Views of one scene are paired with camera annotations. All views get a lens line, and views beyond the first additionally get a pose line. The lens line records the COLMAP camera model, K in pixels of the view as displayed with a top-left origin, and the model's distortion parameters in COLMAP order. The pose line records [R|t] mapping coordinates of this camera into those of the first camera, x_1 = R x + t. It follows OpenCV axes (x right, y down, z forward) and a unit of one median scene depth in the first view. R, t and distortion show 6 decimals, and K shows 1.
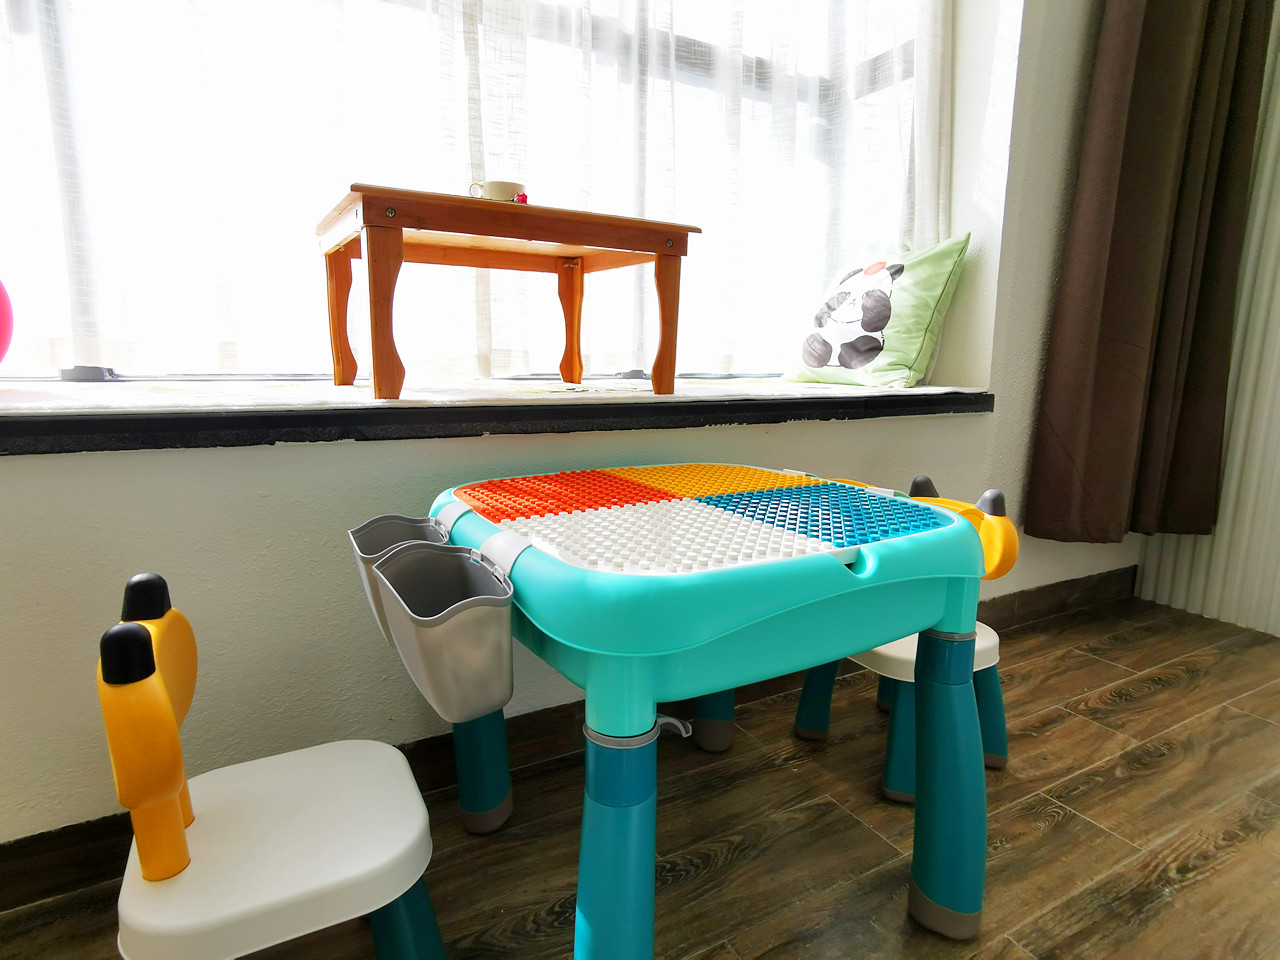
lens RADIAL K [[712.9, 0, 640.9], [0, 712.9, 477.3], [0, 0, 1]] dist [-0.001268, -0.000033]
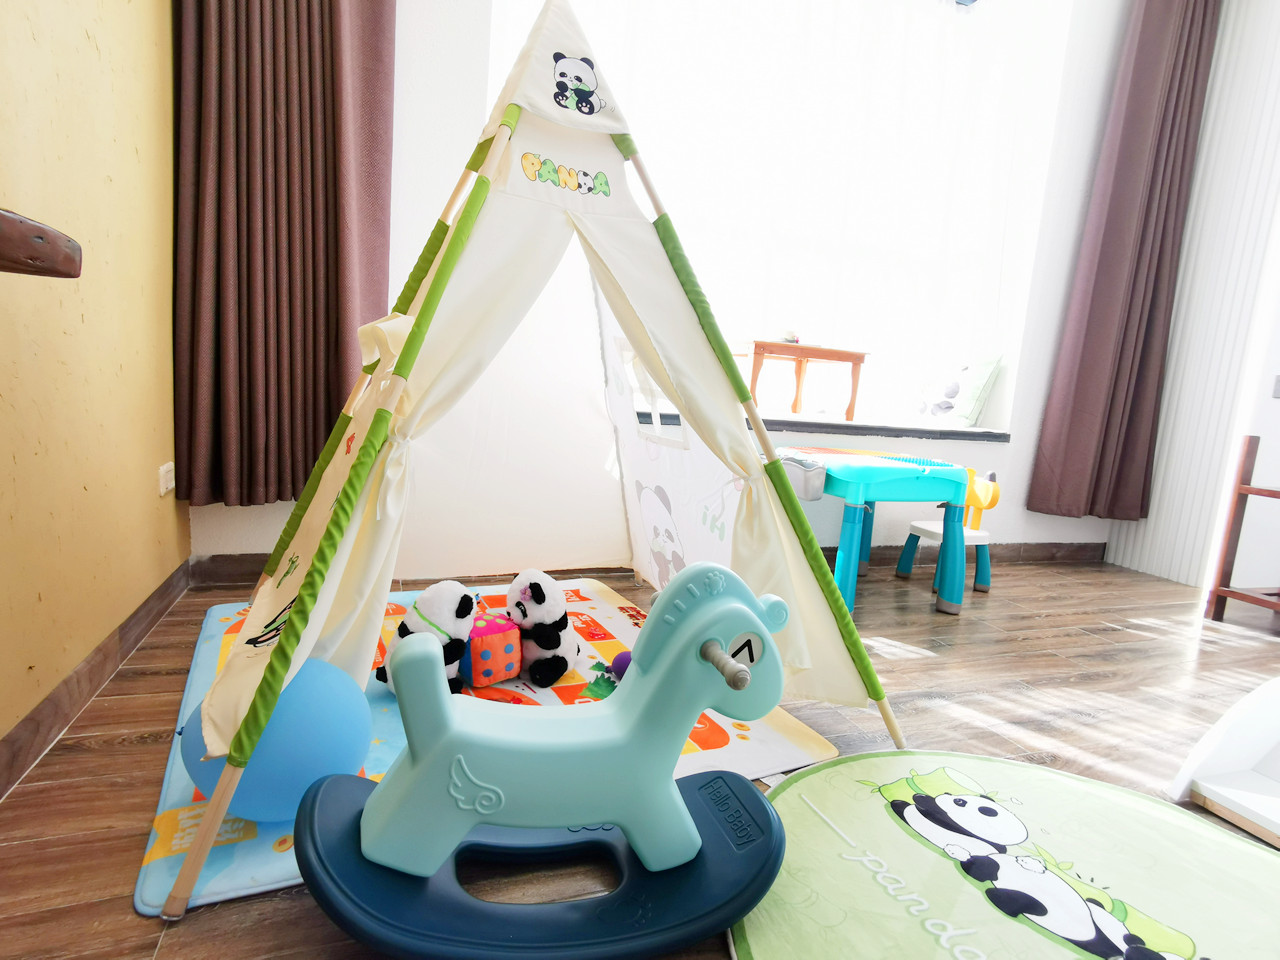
lens RADIAL K [[712.9, 0, 642.0], [0, 712.9, 490.9], [0, 0, 1]] dist [-0.001268, -0.000033]
pose [[0.987433, 0.082407, -0.134849, -0.247886], [-0.086024, 0.996067, -0.021211, 0.177540], [0.132571, 0.032544, 0.990639, -1.138806]]
